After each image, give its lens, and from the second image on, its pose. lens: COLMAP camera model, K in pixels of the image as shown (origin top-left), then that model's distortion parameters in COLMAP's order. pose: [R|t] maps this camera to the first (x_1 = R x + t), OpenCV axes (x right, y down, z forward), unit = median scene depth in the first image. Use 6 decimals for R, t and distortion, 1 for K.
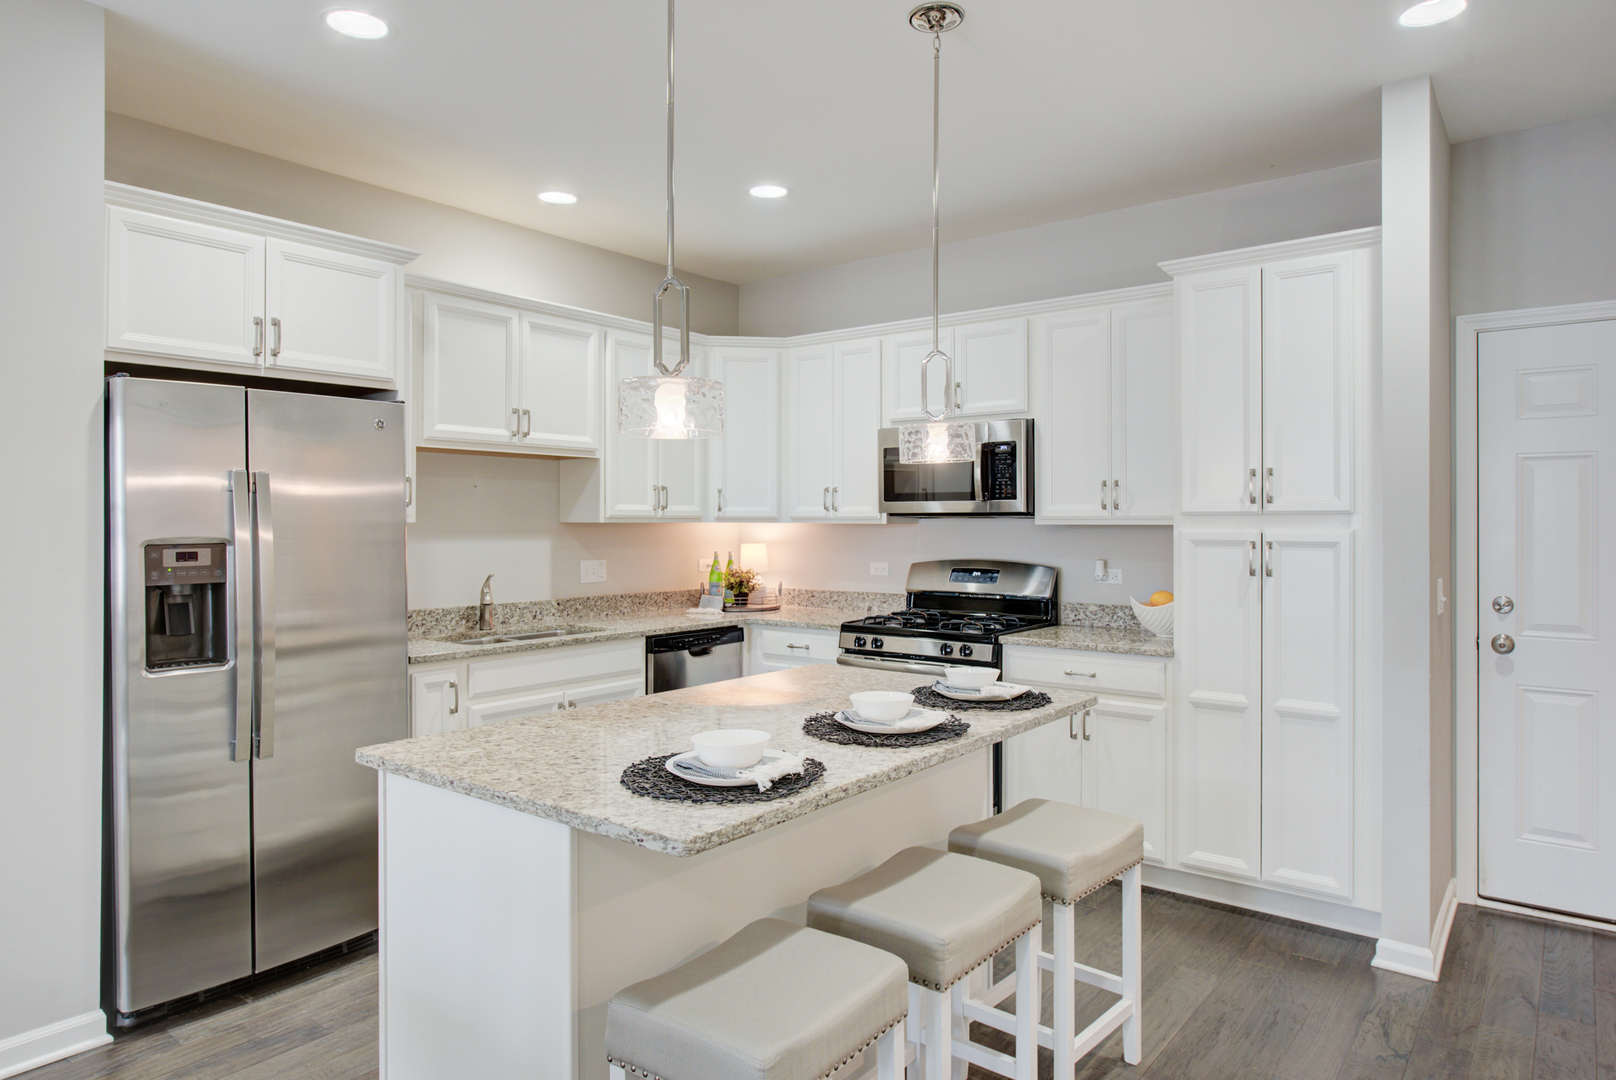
lens RADIAL K [[1003.4, 0, 777.6], [0, 1003.4, 520.3], [0, 0, 1]] dist [-0.003729, 0.000657]
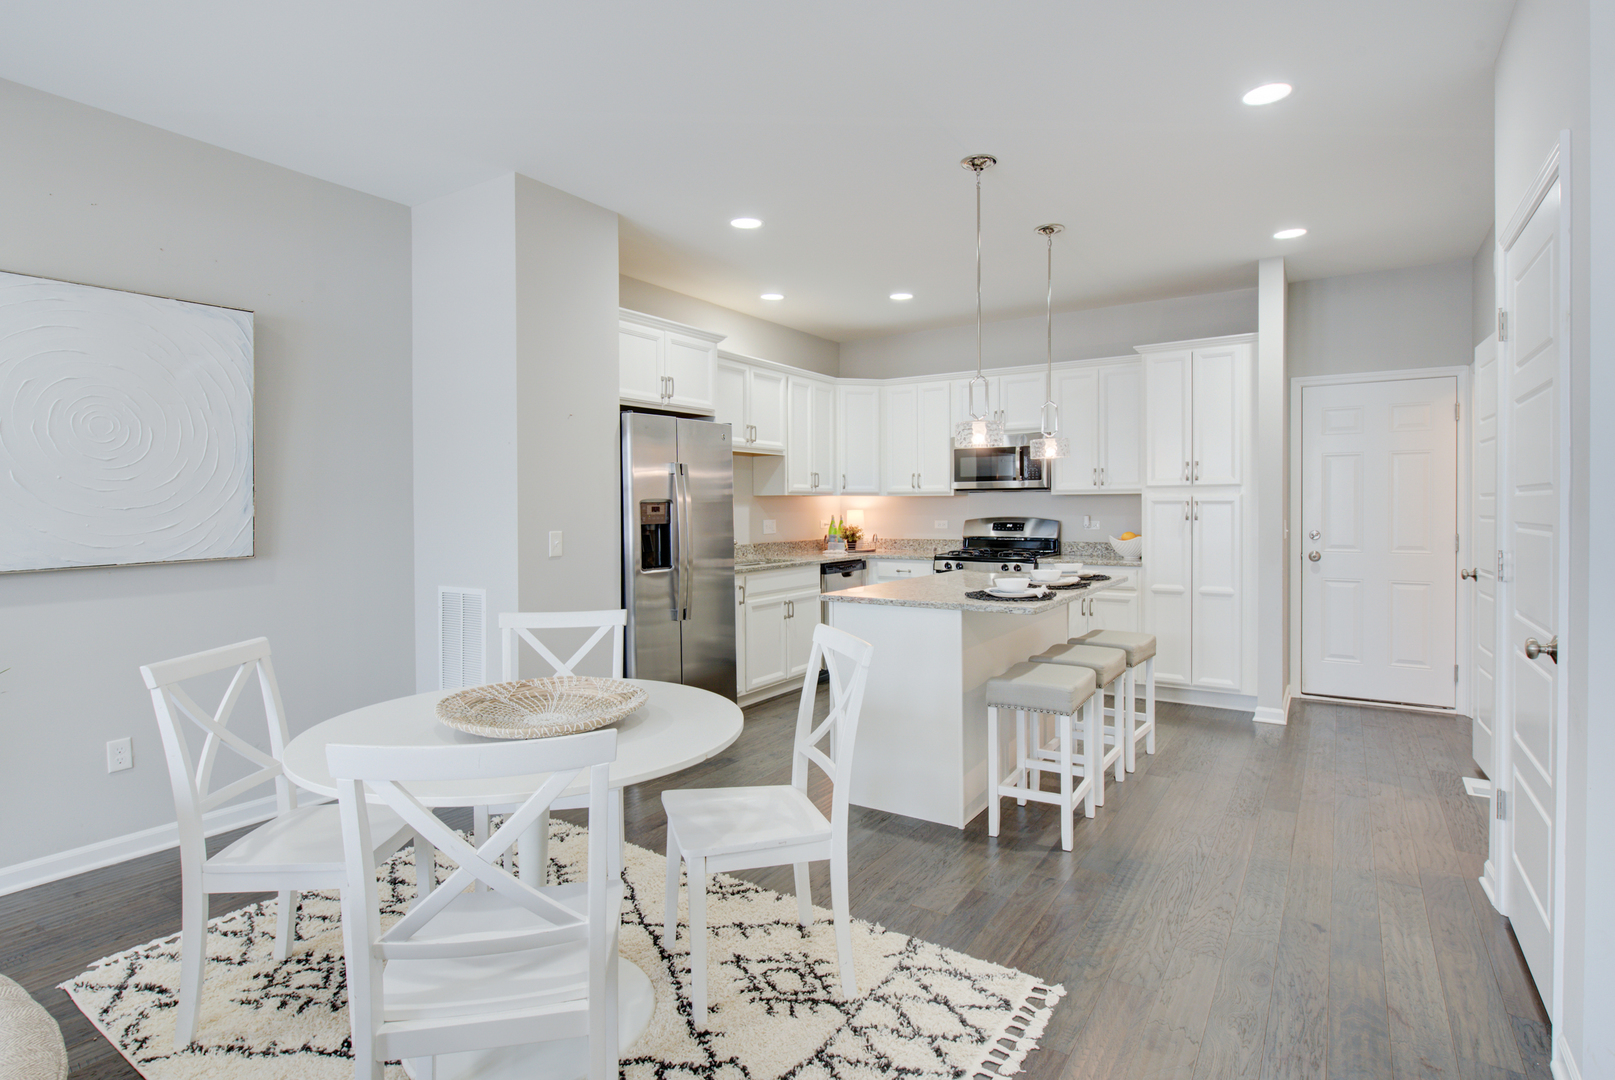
lens RADIAL K [[824.7, 0, 793.3], [0, 824.7, 518.7], [0, 0, 1]] dist [0.000082, -0.000558]
pose [[0.995776, -0.007043, 0.091544, -0.335639], [0.005458, 0.999831, 0.017548, 0.019773], [-0.091652, -0.016974, 0.995646, -0.383399]]
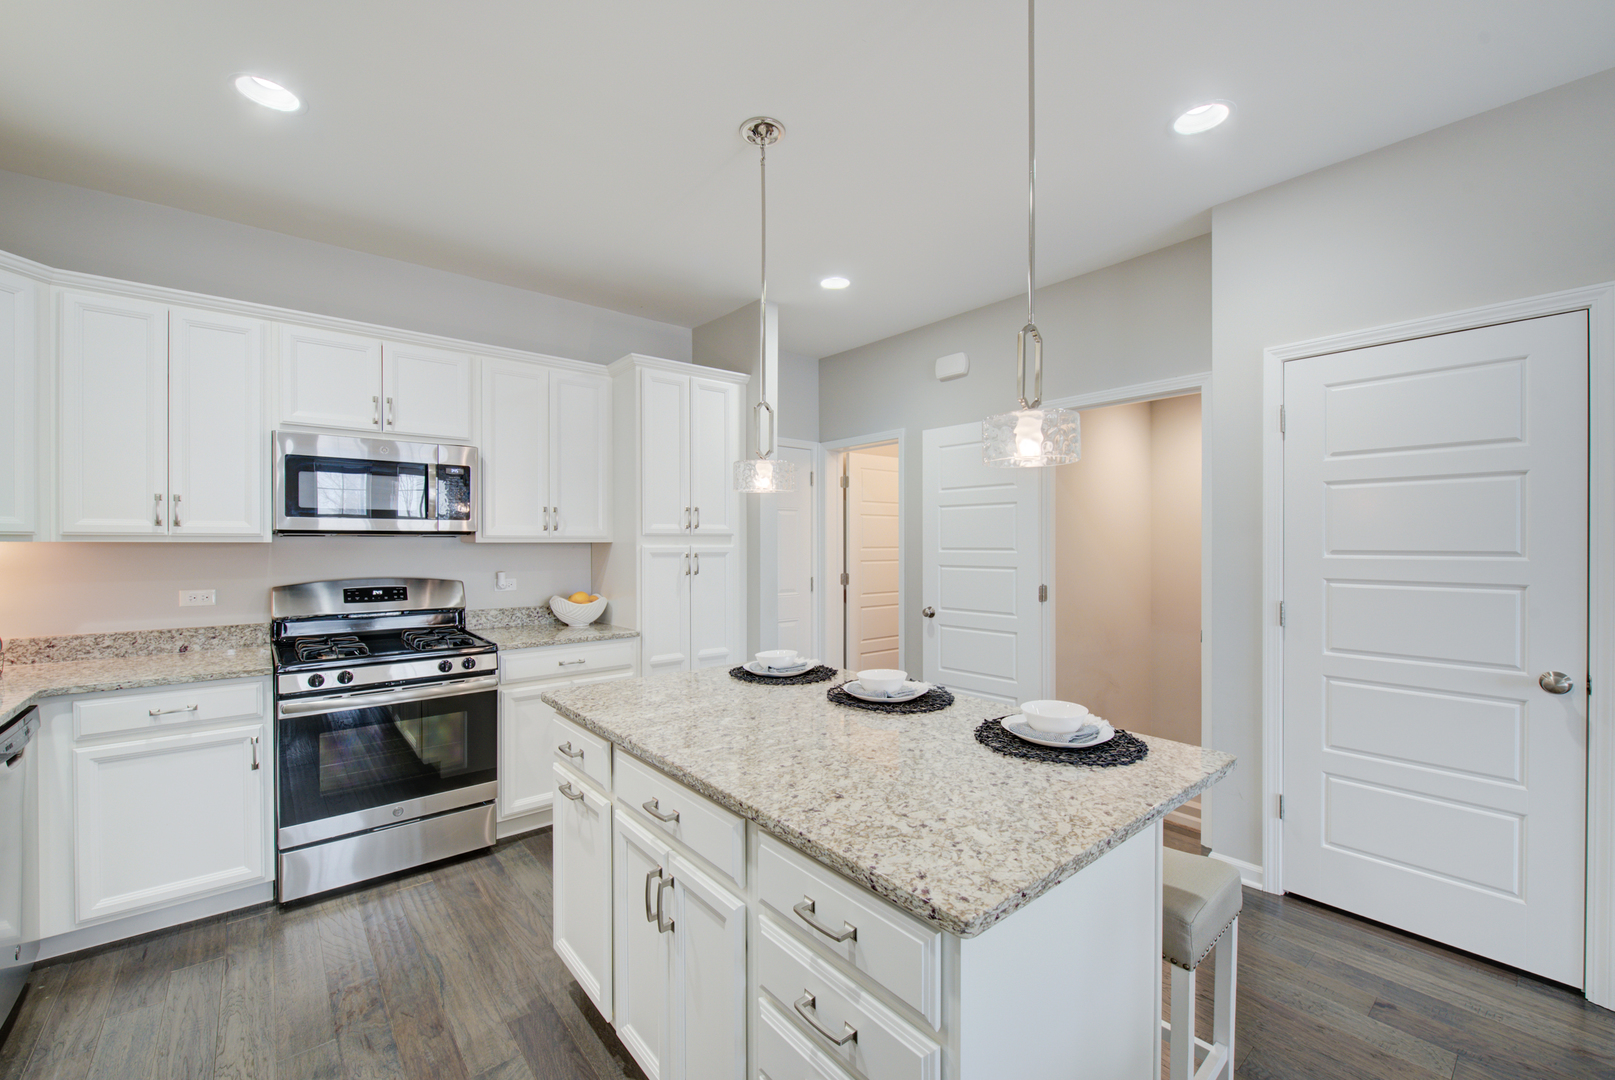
lens RADIAL K [[661.5, 0, 812.8], [0, 661.5, 543.1], [0, 0, 1]] dist [0.000852, -0.000910]
pose [[0.185087, -0.001930, 0.982720, -0.439094], [-0.001542, 0.999996, 0.002254, 0.002856], [-0.982721, -0.001933, 0.185083, 0.543518]]
